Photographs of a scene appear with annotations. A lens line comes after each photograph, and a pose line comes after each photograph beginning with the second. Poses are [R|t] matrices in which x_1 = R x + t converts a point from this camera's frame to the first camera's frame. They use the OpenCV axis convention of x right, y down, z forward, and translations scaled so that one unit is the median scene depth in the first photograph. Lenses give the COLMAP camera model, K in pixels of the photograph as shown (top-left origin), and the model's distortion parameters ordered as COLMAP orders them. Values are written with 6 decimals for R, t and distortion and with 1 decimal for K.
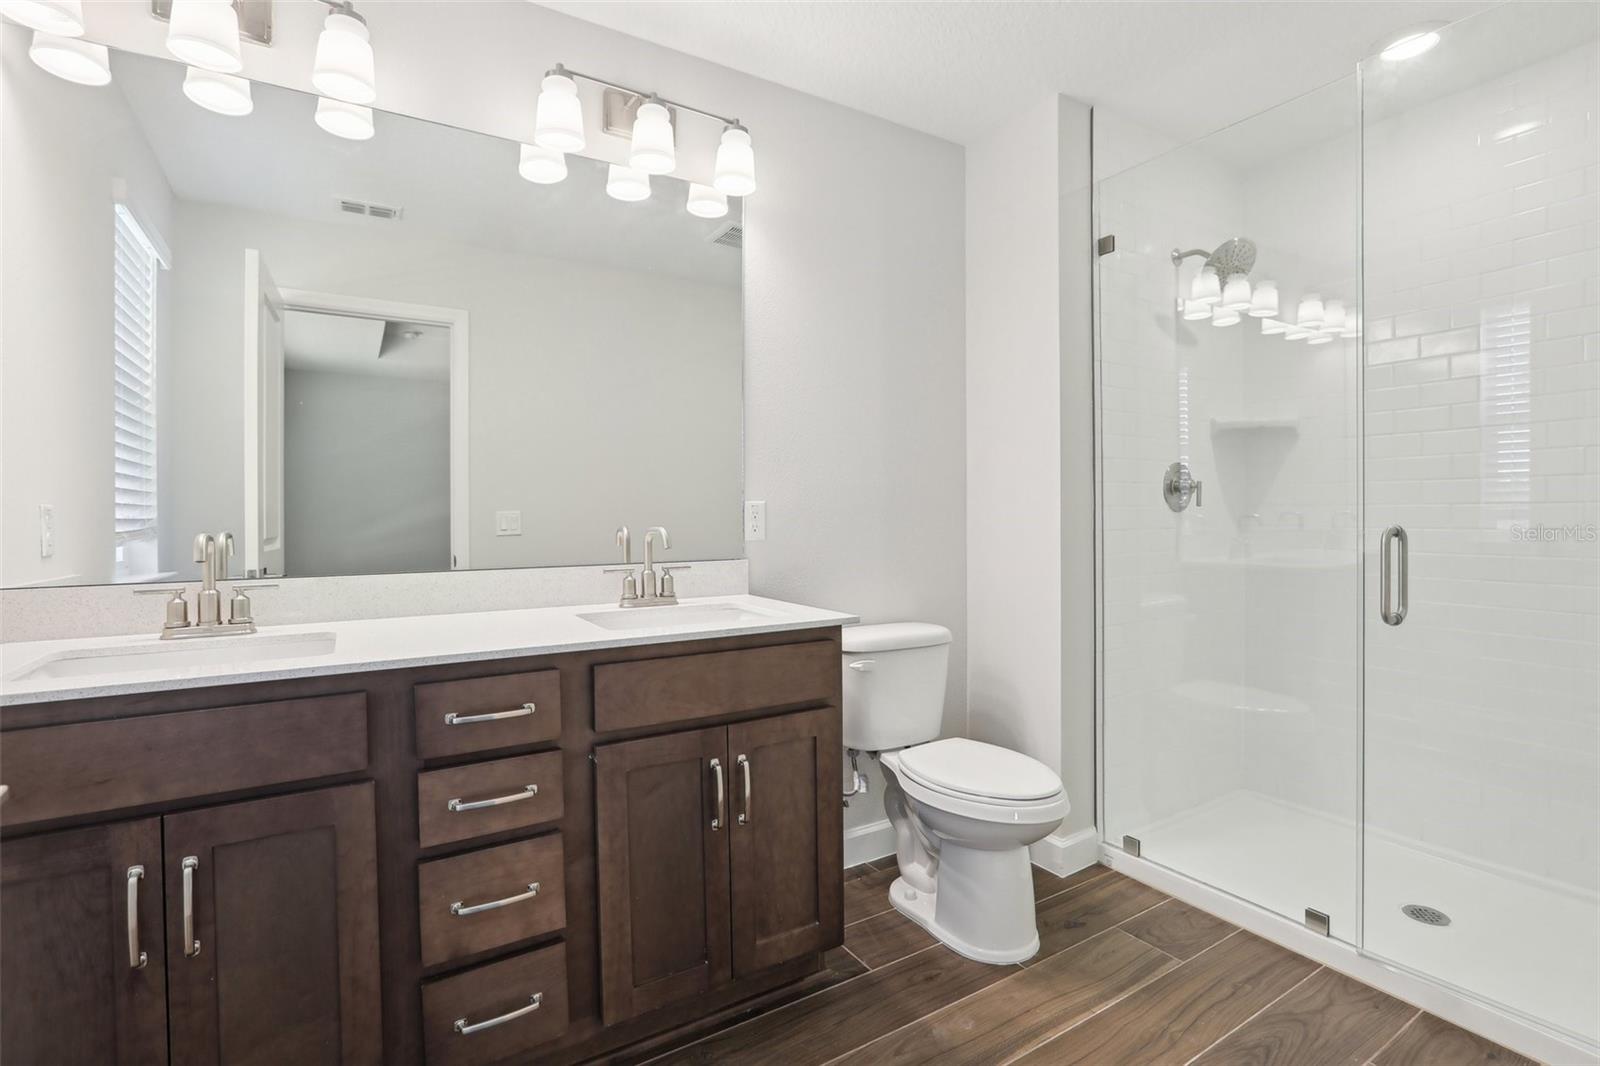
lens RADIAL K [[763.2, 0, 805.8], [0, 763.2, 526.6], [0, 0, 1]] dist [-0.046844, 0.017605]
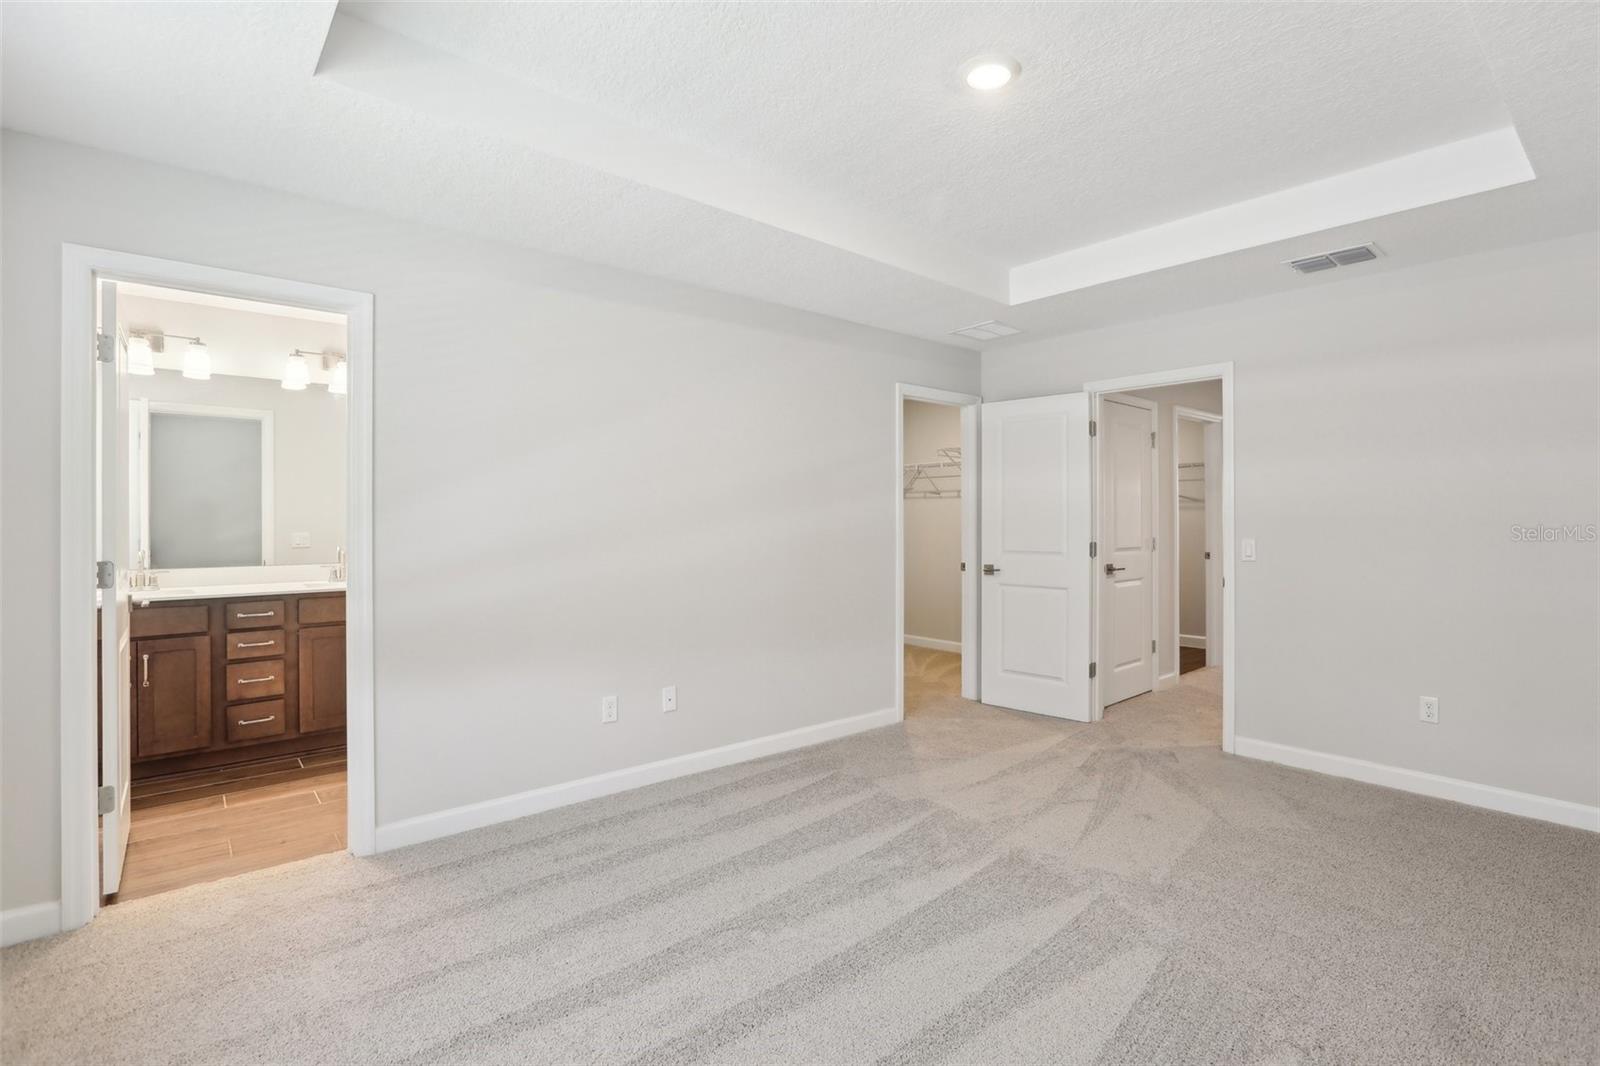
lens RADIAL K [[763.2, 0, 808.8], [0, 763.2, 522.1], [0, 0, 1]] dist [-0.046844, 0.017605]
pose [[0.982887, 0.003503, 0.184176, 1.142020], [0.000202, 0.999798, -0.020094, -0.045599], [-0.184209, 0.019787, 0.982688, -2.215842]]
